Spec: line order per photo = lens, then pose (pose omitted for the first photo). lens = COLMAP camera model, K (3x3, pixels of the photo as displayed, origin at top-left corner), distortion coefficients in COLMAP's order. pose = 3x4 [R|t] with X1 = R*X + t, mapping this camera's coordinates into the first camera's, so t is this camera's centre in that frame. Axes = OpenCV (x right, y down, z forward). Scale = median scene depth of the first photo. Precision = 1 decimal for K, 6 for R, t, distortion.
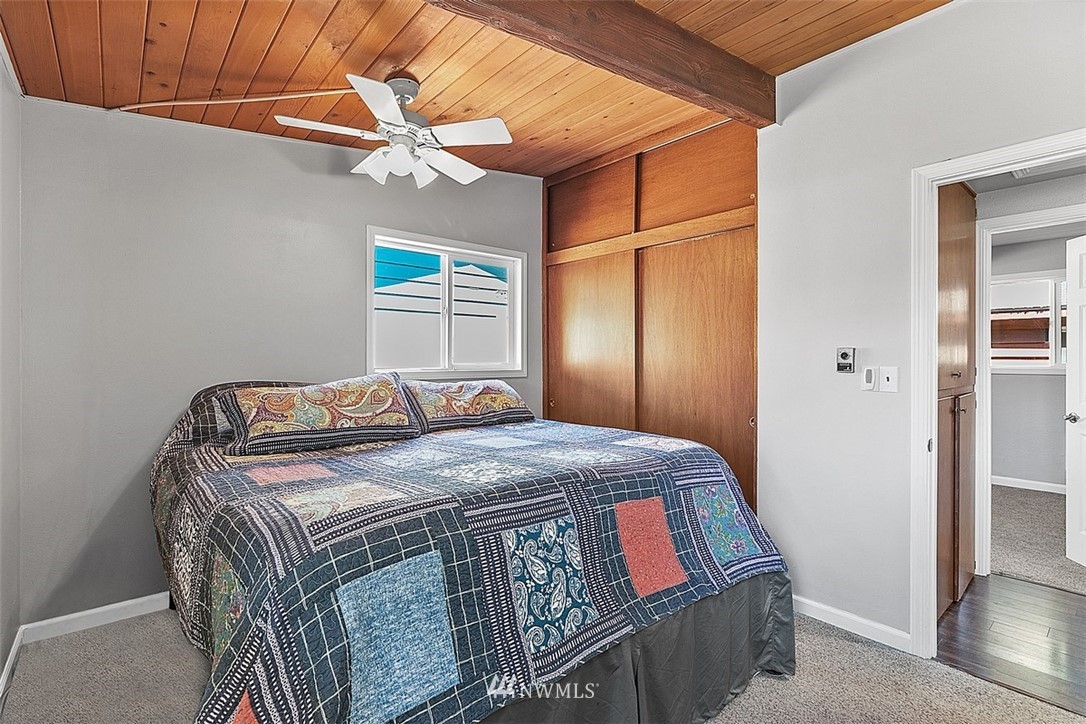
lens RADIAL K [[505.7, 0, 540.8], [0, 505.7, 360.1], [0, 0, 1]] dist [0.000662, 0.001562]
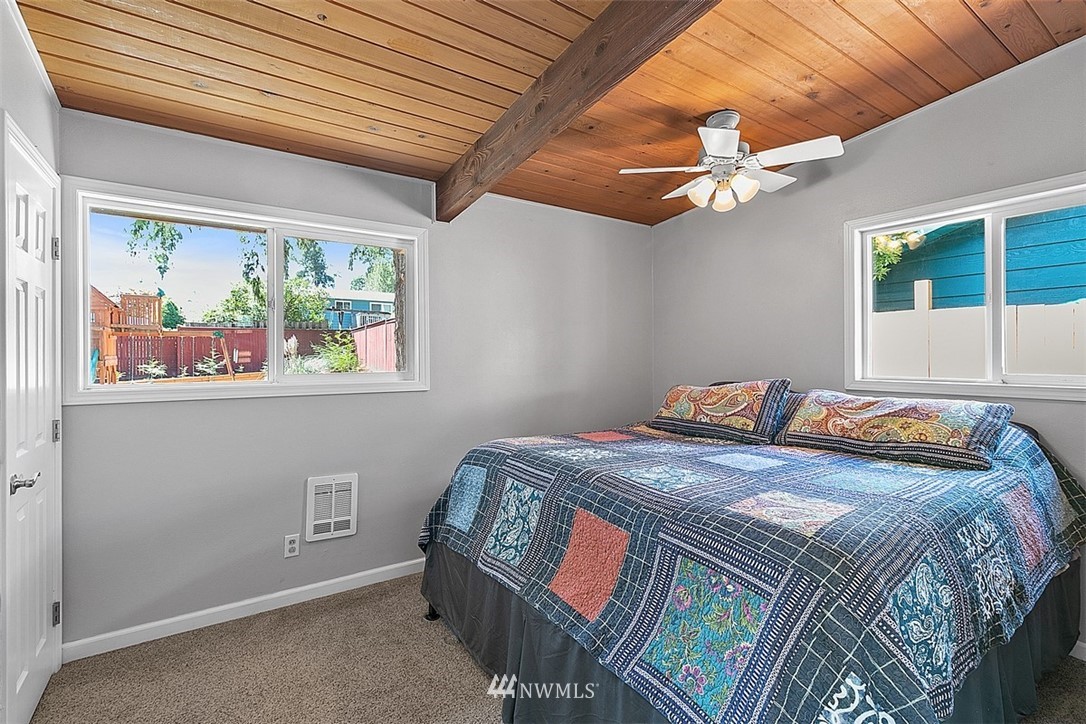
lens RADIAL K [[505.7, 0, 541.8], [0, 505.7, 358.4], [0, 0, 1]] dist [0.000662, 0.001562]
pose [[-0.109942, 0.002285, -0.993935, 0.981009], [0.000777, 0.999997, 0.002213, -0.026621], [0.993938, -0.000529, -0.109944, 0.835767]]
